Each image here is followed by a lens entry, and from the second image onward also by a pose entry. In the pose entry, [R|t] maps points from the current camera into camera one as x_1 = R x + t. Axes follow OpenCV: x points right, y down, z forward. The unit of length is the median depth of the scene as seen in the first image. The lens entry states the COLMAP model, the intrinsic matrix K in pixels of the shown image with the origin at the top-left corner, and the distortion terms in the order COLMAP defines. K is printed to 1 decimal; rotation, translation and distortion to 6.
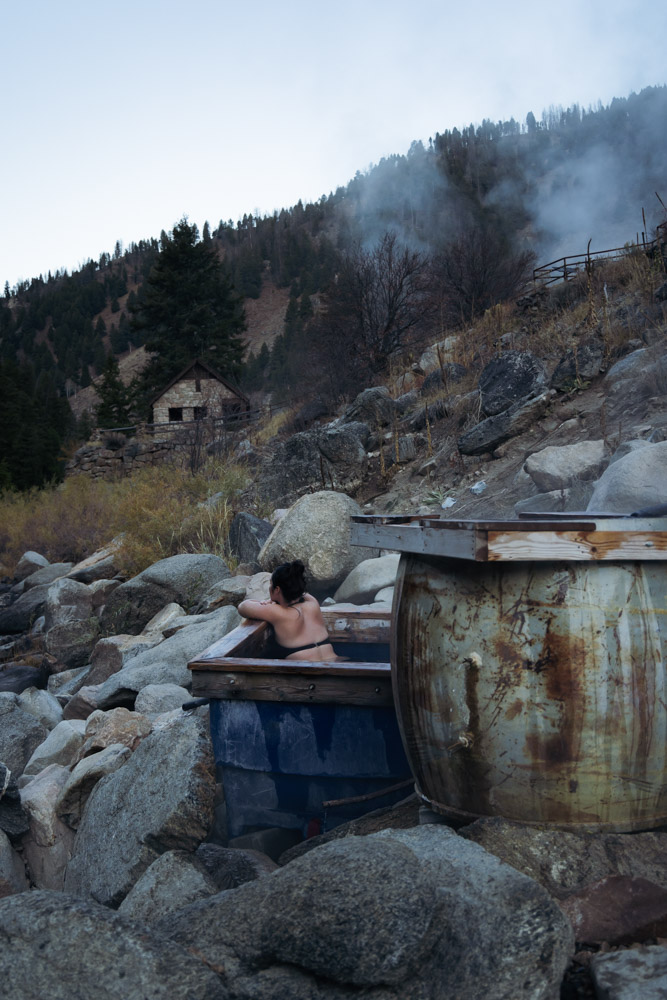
lens RADIAL K [[1105.8, 0, 330.0], [0, 1105.8, 505.4], [0, 0, 1]] dist [0.021351, 0.000000]
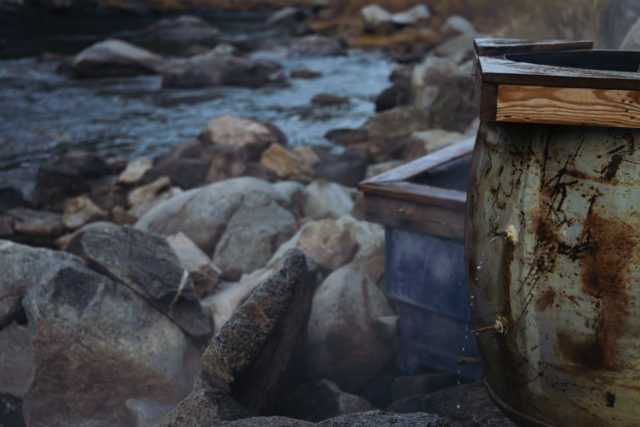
lens RADIAL K [[1249.0, 0, 302.4], [0, 1249.0, 213.0], [0, 0, 1]] dist [0.007924, 0.000000]
pose [[0.906548, 0.113594, -0.406531, 0.373281], [-0.030156, 0.978077, 0.206051, -0.064684], [0.421025, -0.174535, 0.890099, 0.106887]]
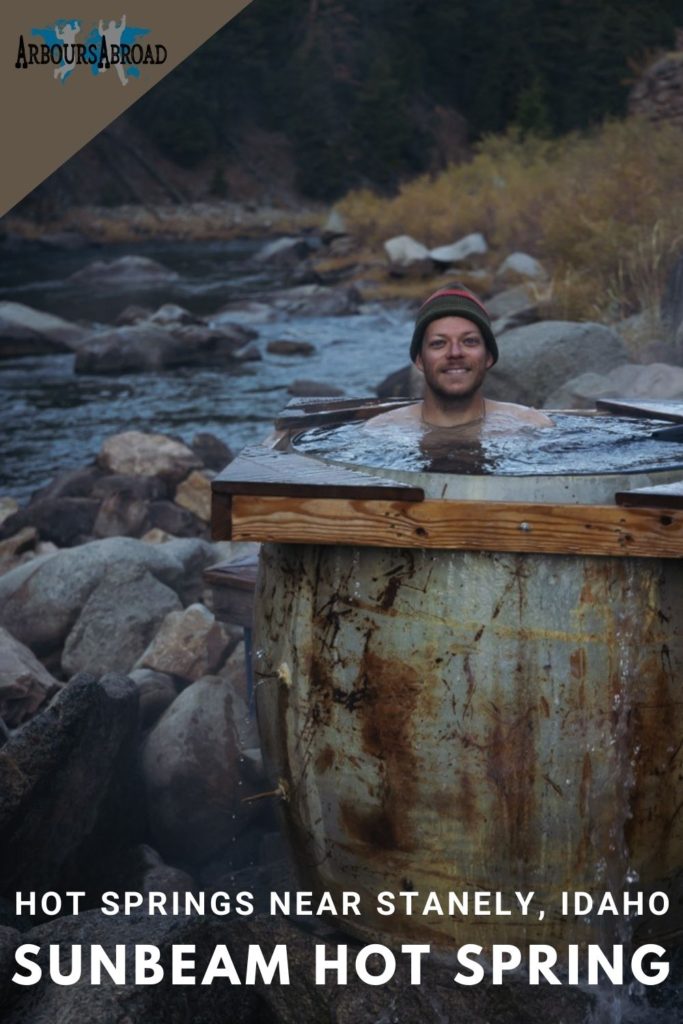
lens RADIAL K [[1888.4, 0, 318.7], [0, 1888.4, 514.5], [0, 0, 1]] dist [0.033728, 0.000000]
pose [[0.904377, 0.087490, -0.417669, 0.608558], [-0.004319, 0.980584, 0.196052, -0.169538], [0.426712, -0.175501, 0.887196, 0.052816]]
